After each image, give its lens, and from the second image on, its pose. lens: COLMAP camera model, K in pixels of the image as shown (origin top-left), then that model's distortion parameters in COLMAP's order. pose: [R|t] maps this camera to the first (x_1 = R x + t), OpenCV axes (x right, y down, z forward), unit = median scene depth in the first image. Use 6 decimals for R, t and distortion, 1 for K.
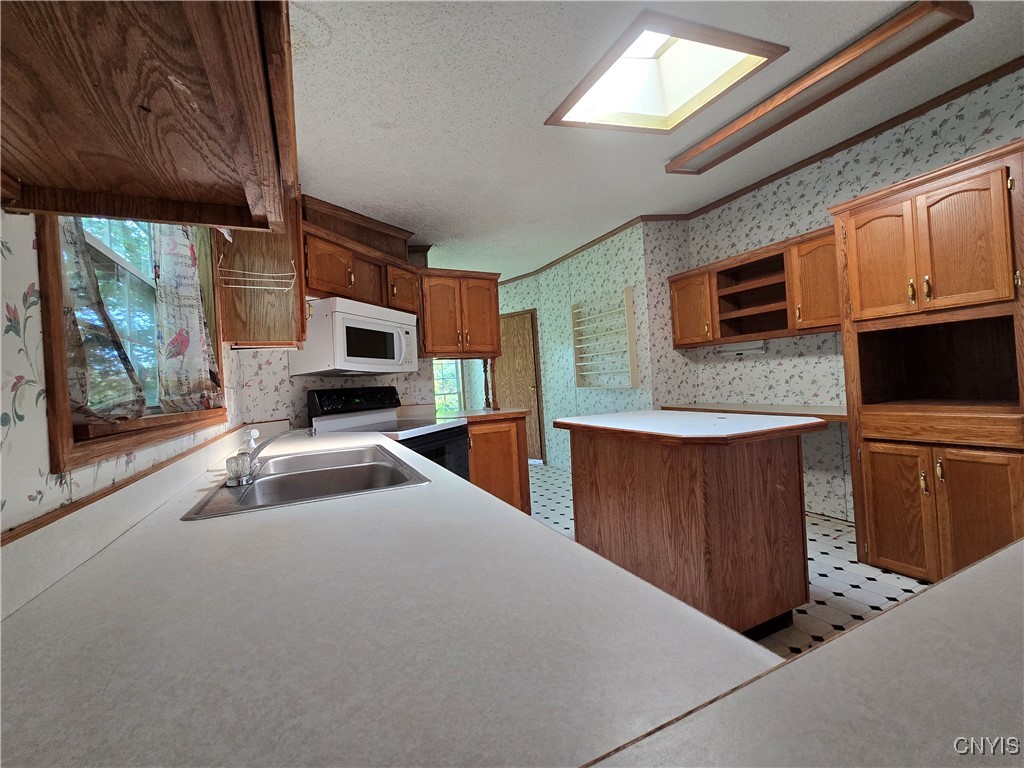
lens RADIAL K [[427.2, 0, 512.0], [0, 427.2, 384.0], [0, 0, 1]] dist [-0.007210, 0.000459]
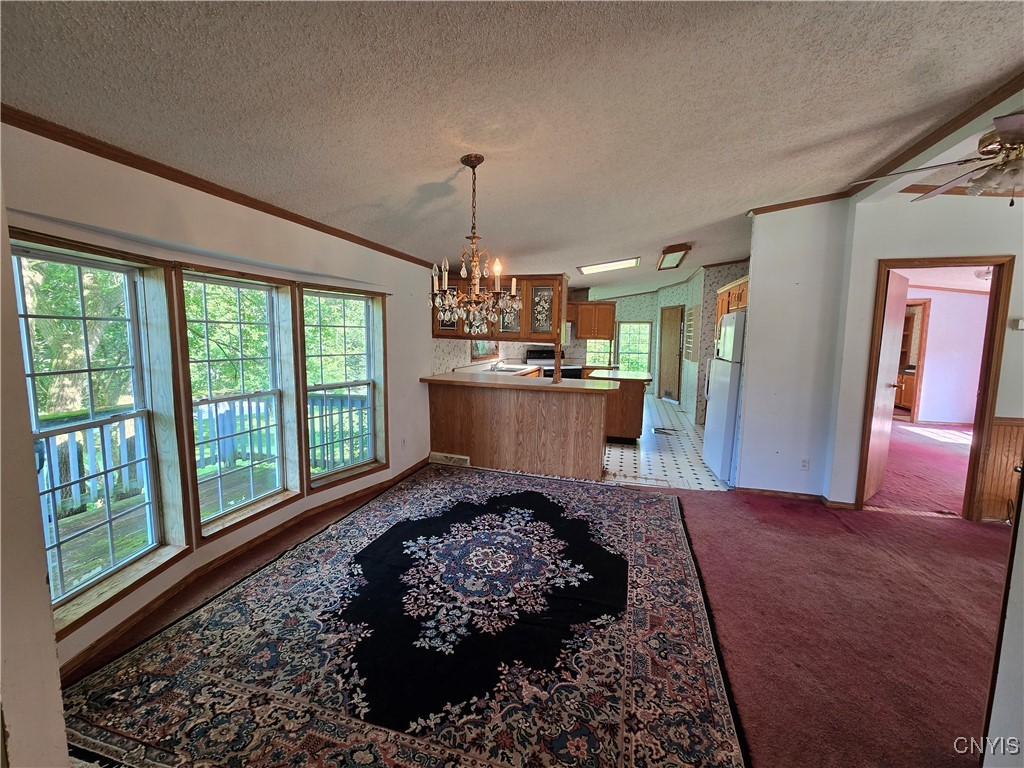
lens RADIAL K [[427.2, 0, 512.0], [0, 427.2, 384.0], [0, 0, 1]] dist [-0.007210, 0.000459]
pose [[0.748078, 0.130092, -0.650734, 1.176719], [-0.051533, 0.989024, 0.138480, -0.133347], [0.661607, -0.070059, 0.746571, -1.105543]]
